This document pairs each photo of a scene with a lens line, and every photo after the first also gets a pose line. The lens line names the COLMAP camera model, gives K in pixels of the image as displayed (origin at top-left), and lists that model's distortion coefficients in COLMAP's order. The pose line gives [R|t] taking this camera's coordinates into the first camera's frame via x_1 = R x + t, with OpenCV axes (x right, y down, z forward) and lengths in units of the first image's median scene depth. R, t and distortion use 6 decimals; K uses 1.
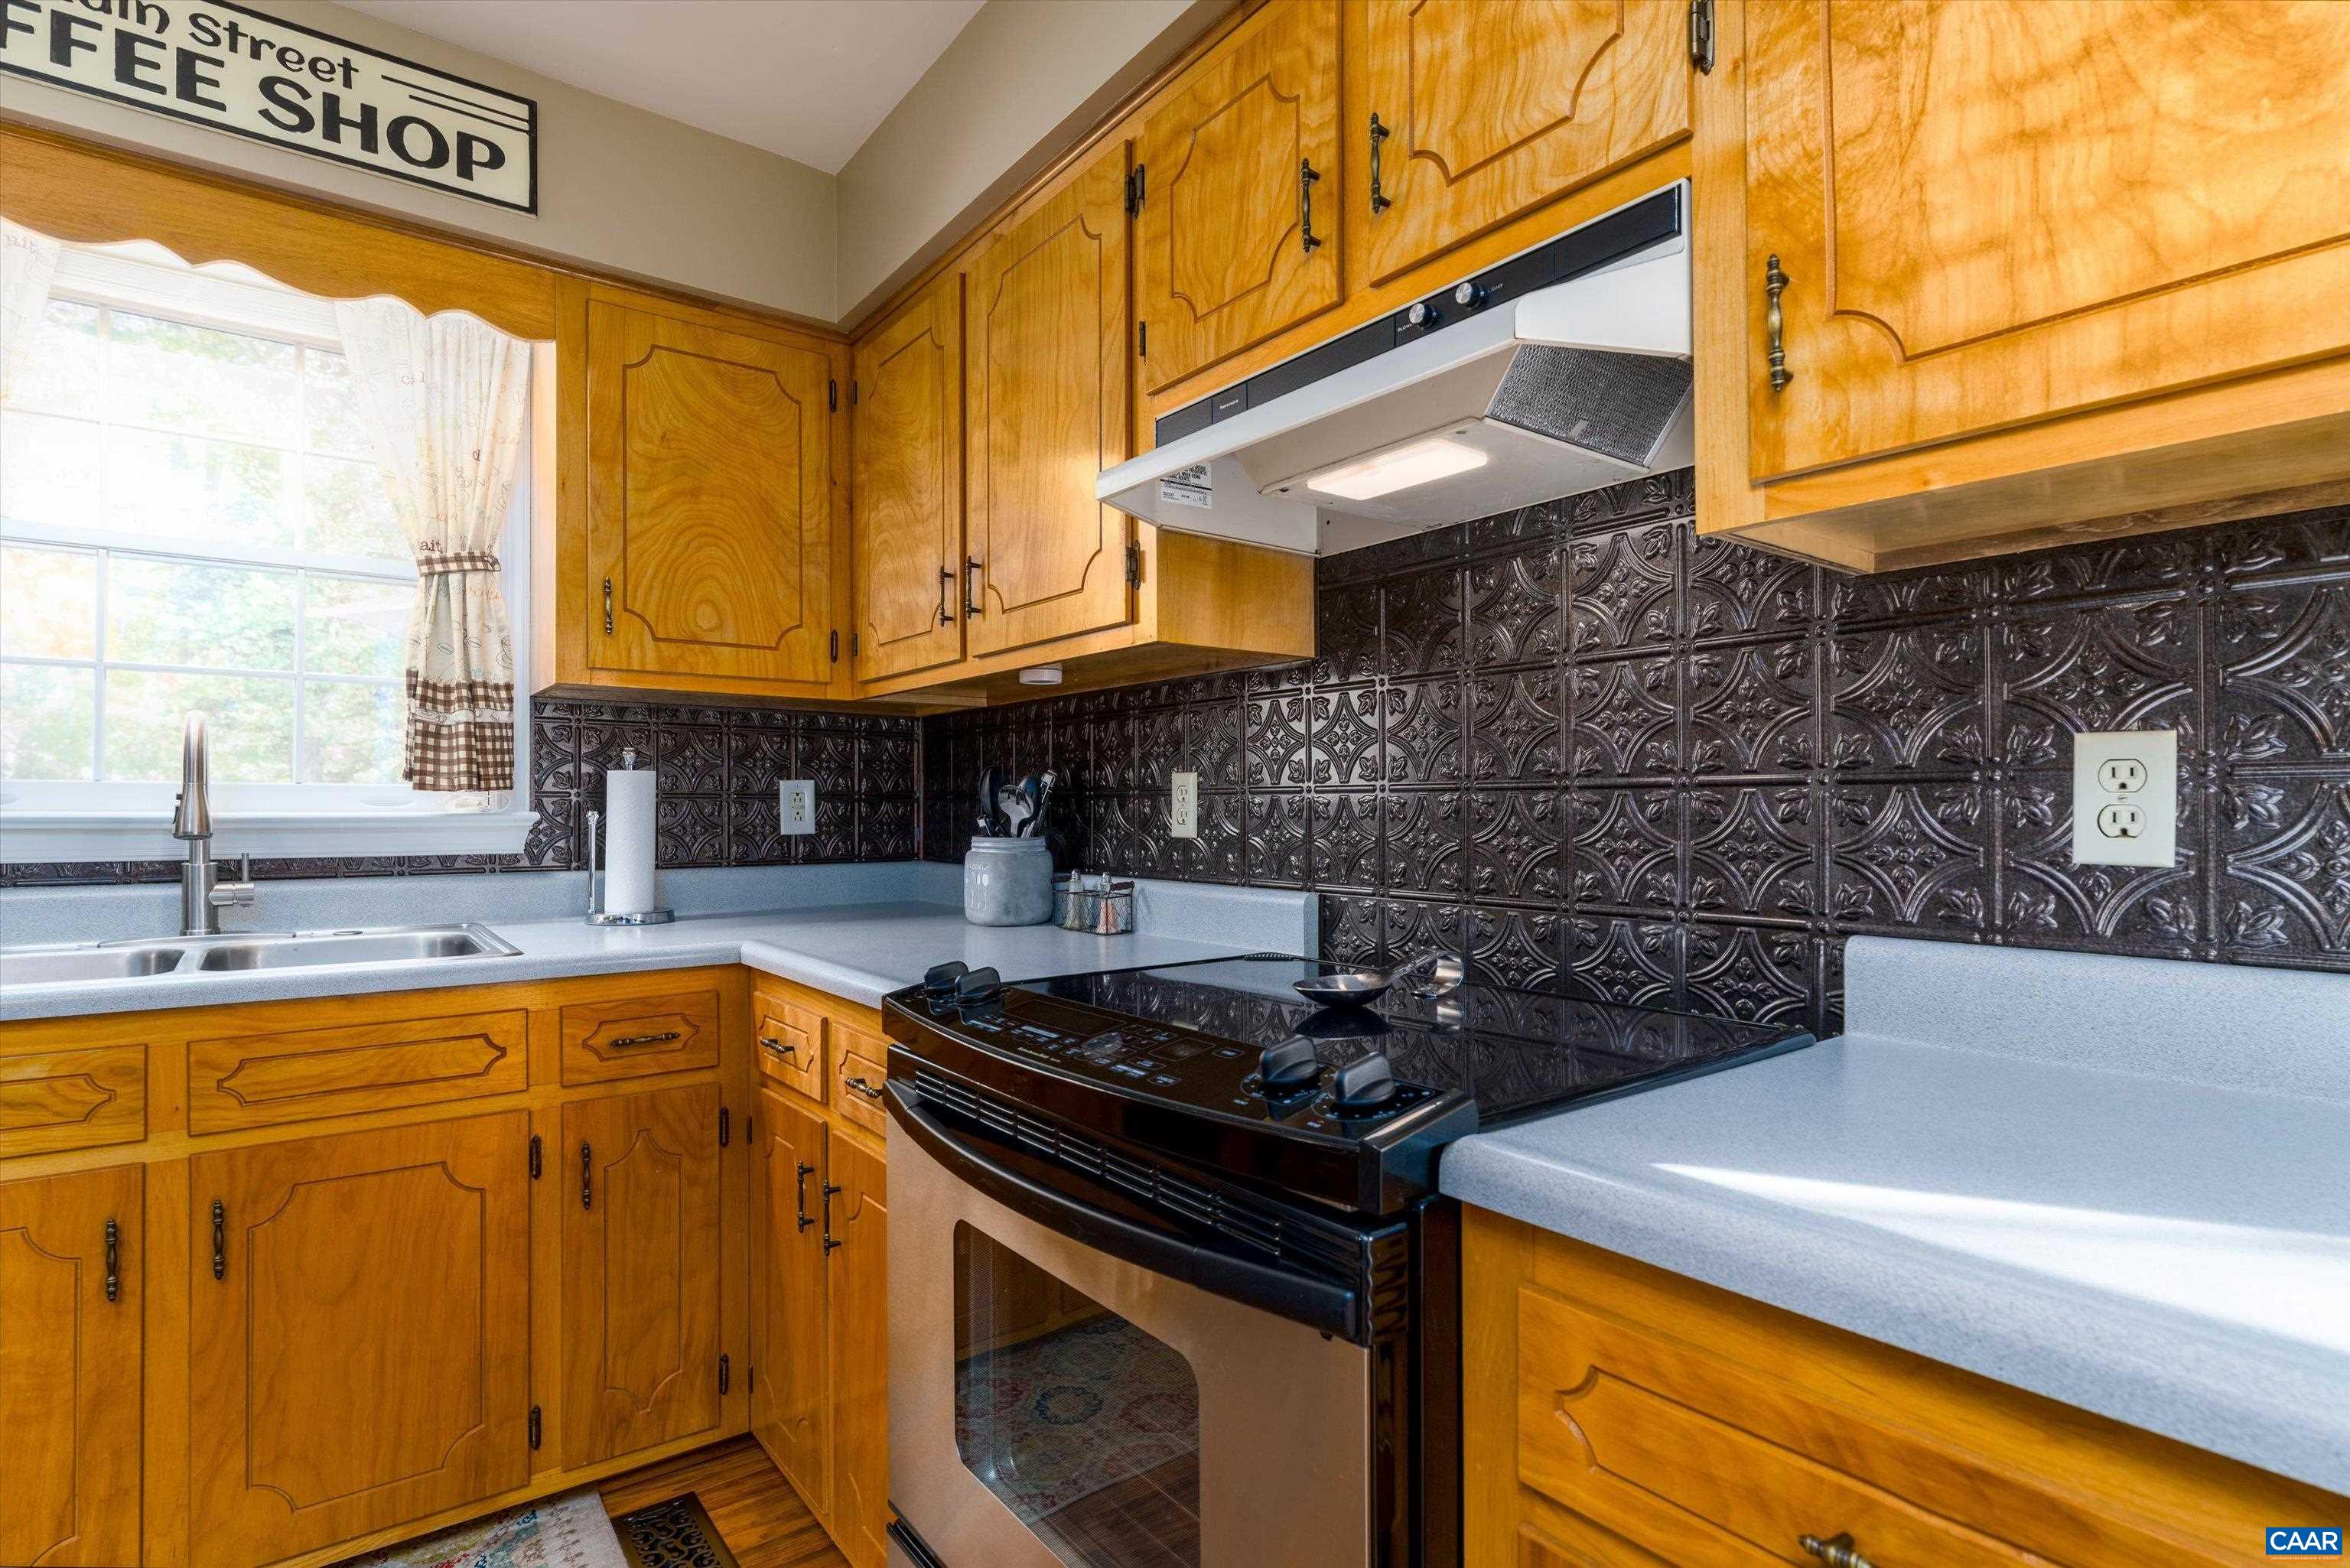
lens RADIAL K [[1166.9, 0, 1174.2], [0, 1166.9, 802.5], [0, 0, 1]] dist [-0.000532, -0.000468]
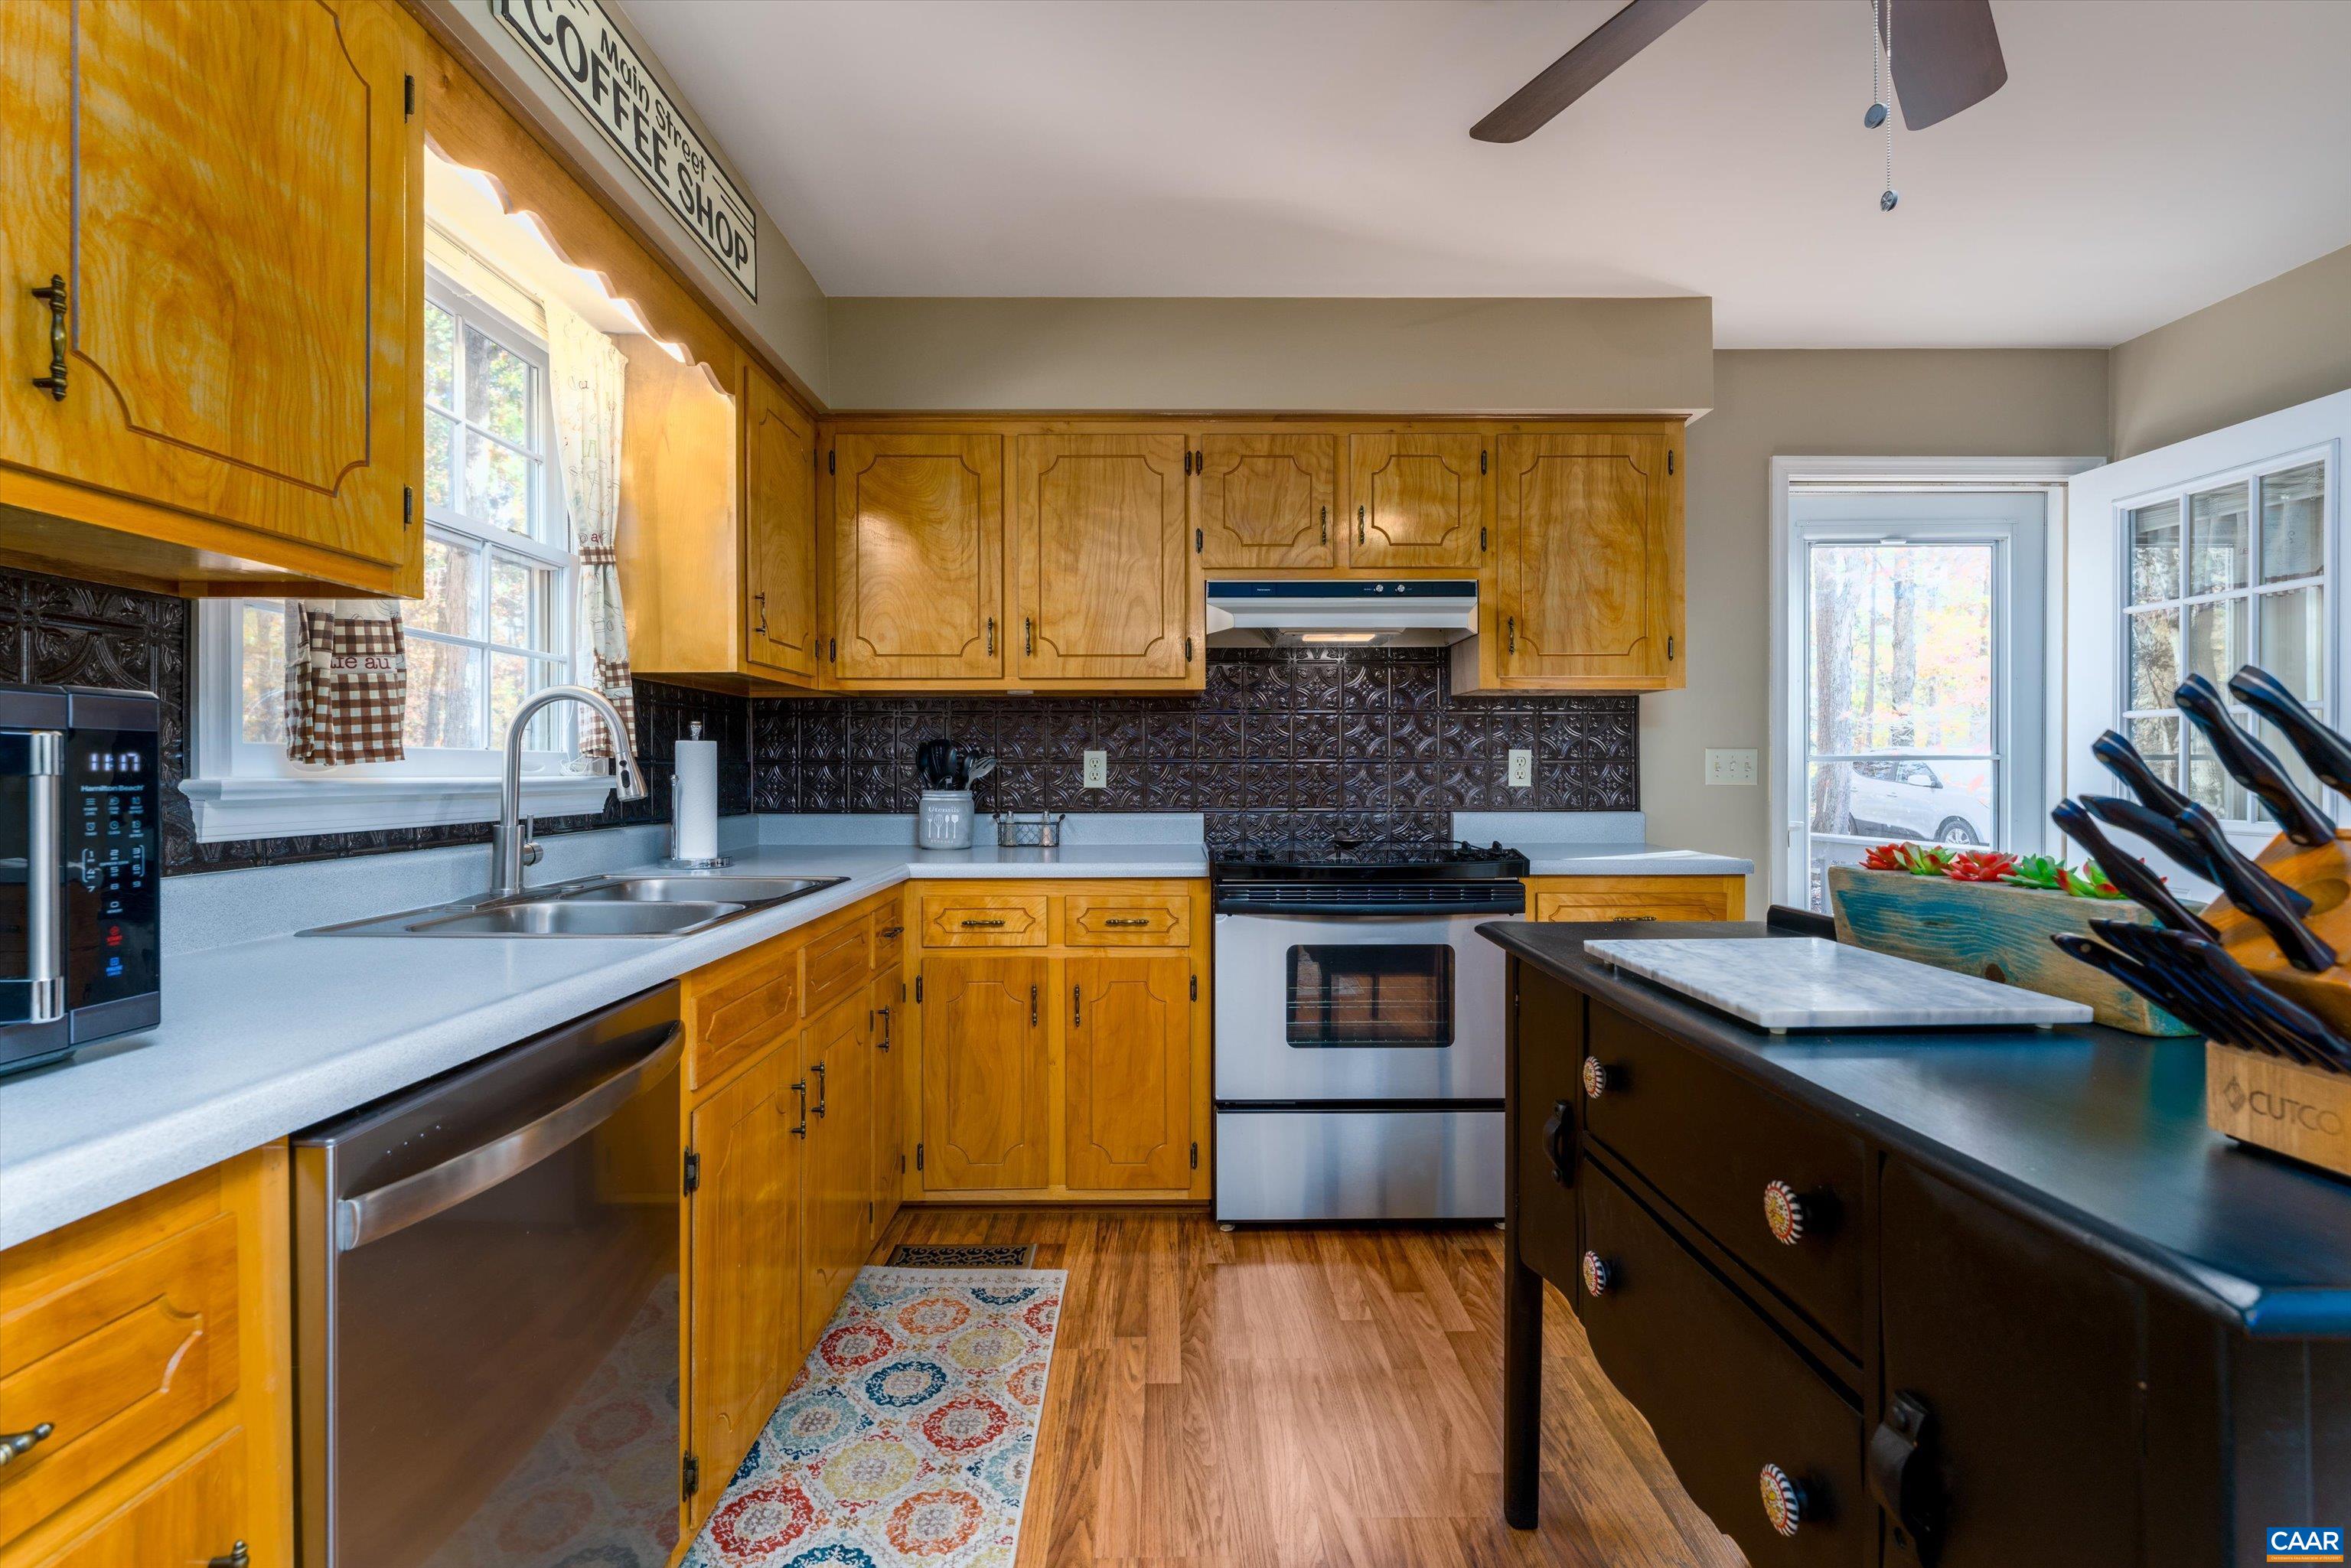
lens RADIAL K [[1064.8, 0, 1175.0], [0, 1064.8, 774.3], [0, 0, 1]] dist [-0.004173, -0.000249]
pose [[0.599642, -0.004459, 0.800256, -1.304129], [-0.003265, 0.999963, 0.008019, -0.004025], [-0.800262, -0.007421, 0.599605, -0.064395]]
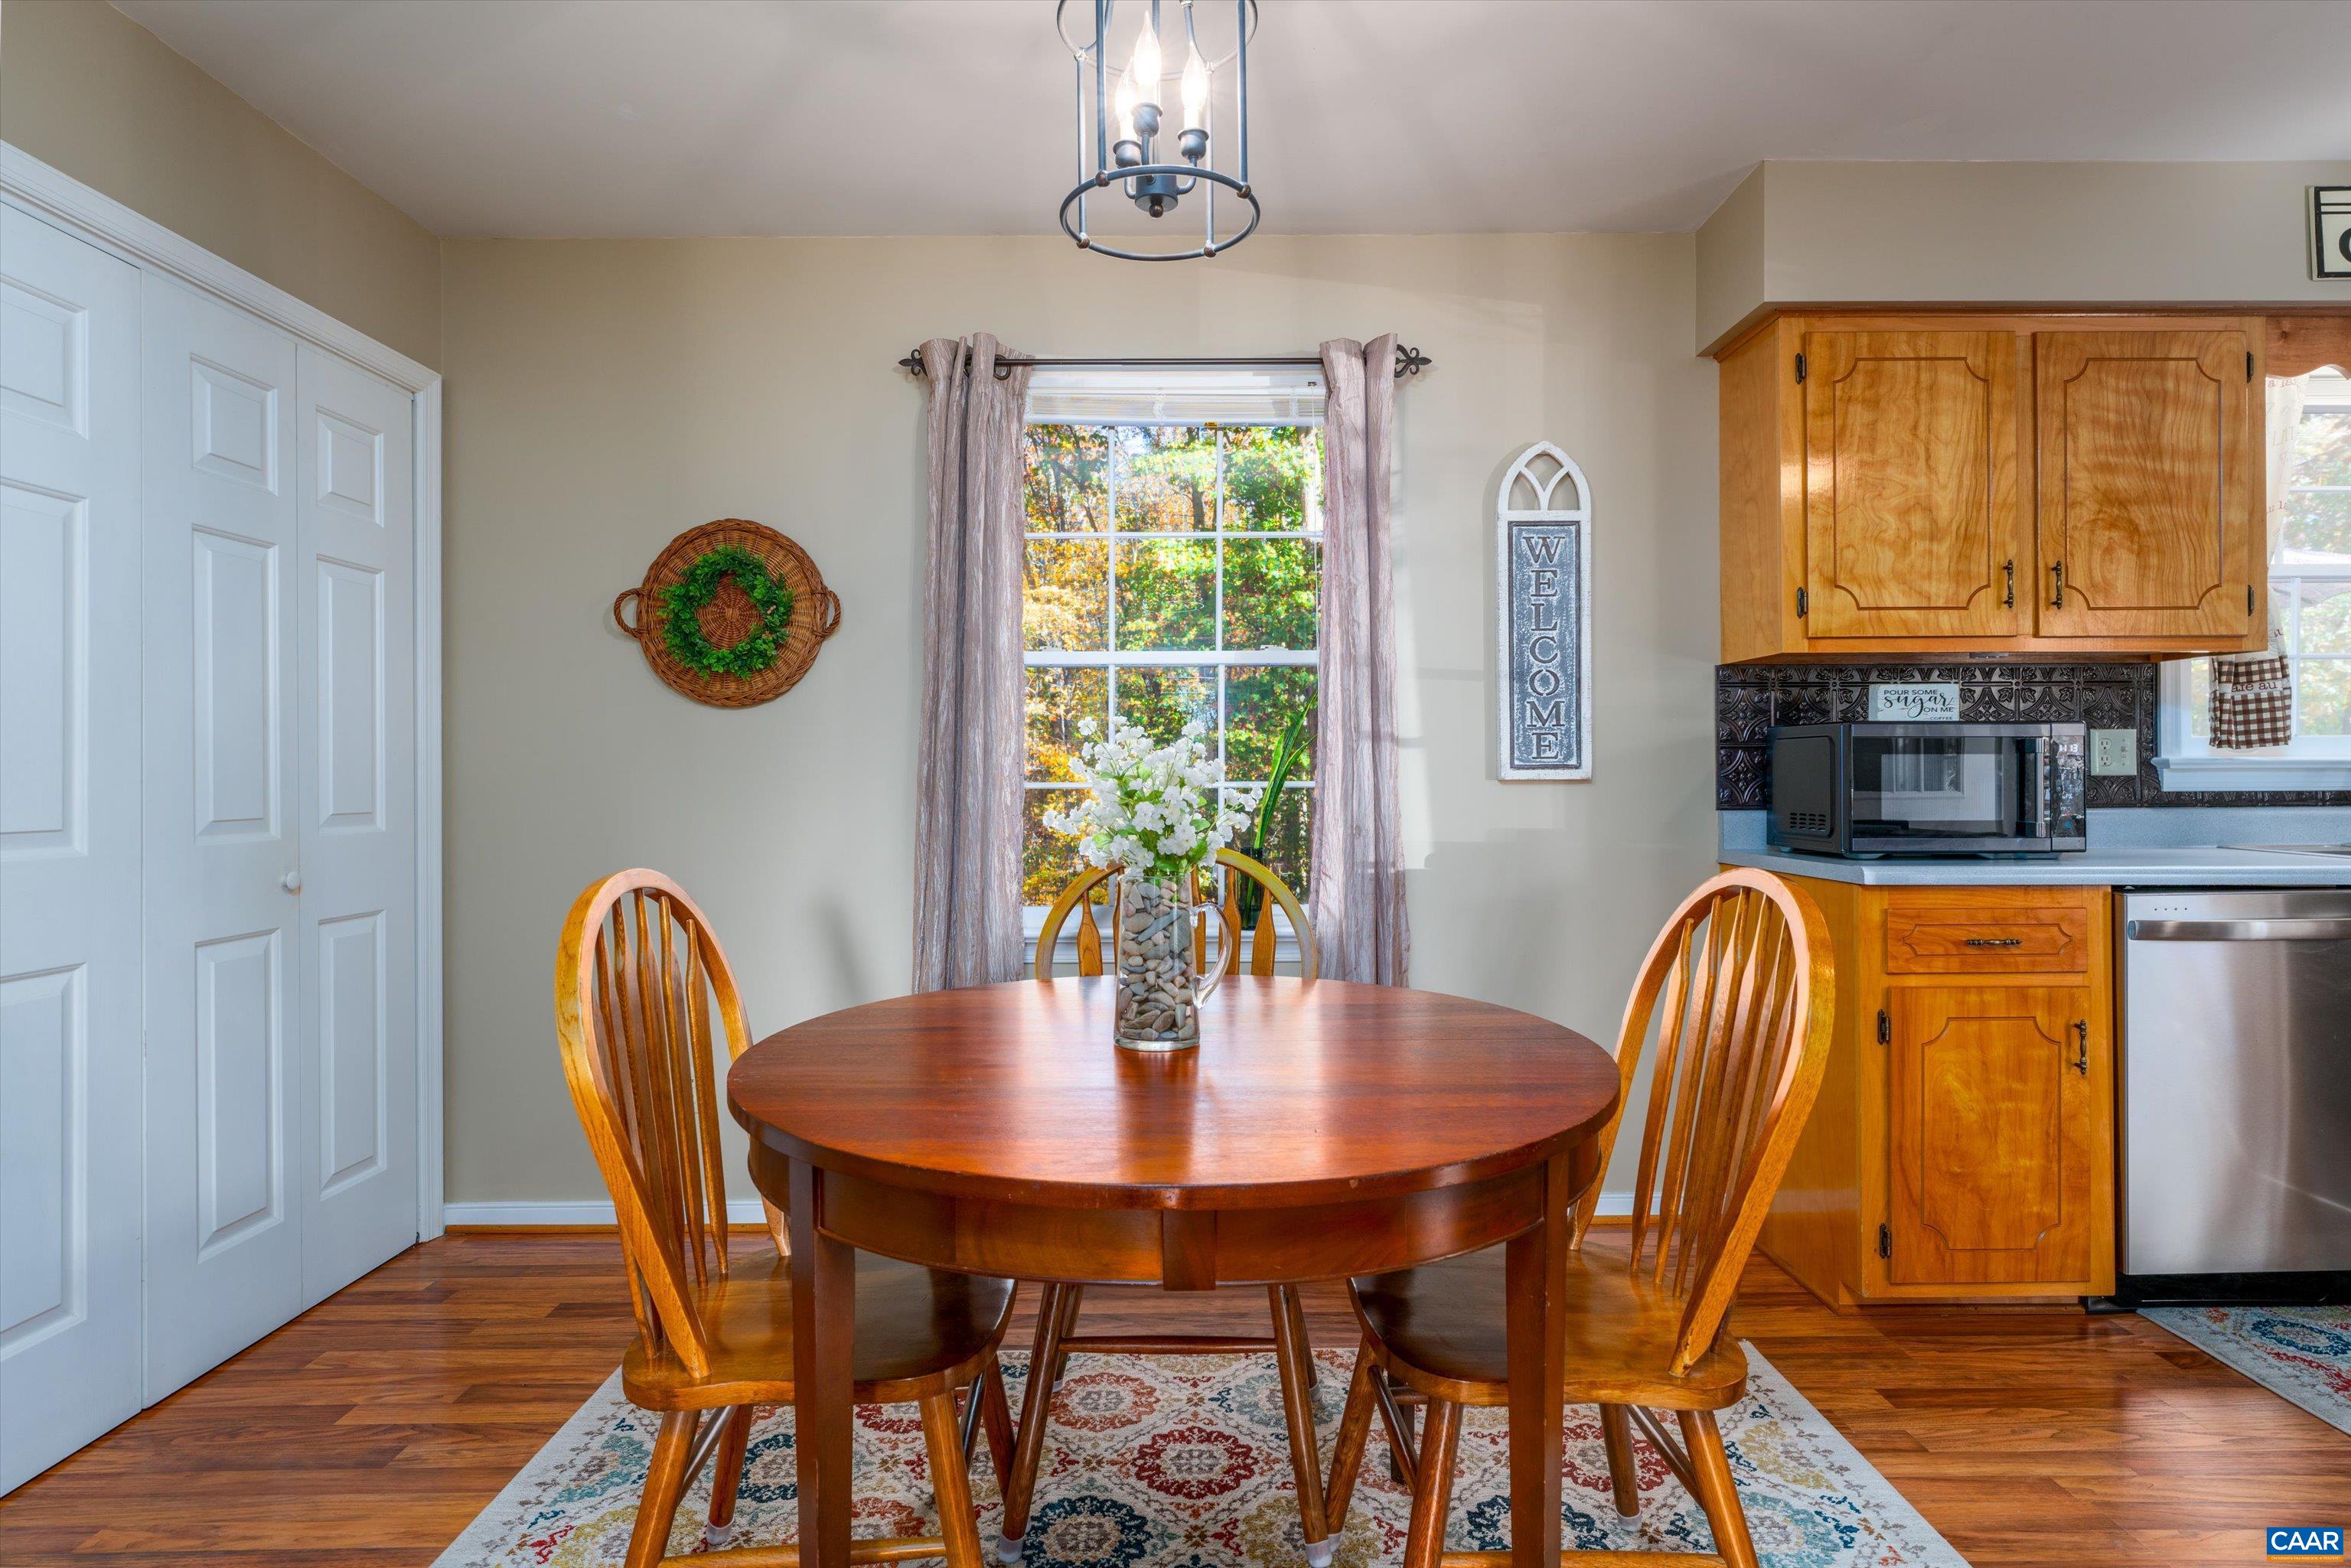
lens RADIAL K [[1203.8, 0, 1196.2], [0, 1203.8, 773.0], [0, 0, 1]] dist [-0.001974, 0.000293]
pose [[0.799147, -0.006844, -0.601096, -1.184561], [0.011517, 0.999926, 0.003927, 0.007030], [0.601025, -0.010061, 0.799167, -1.109039]]
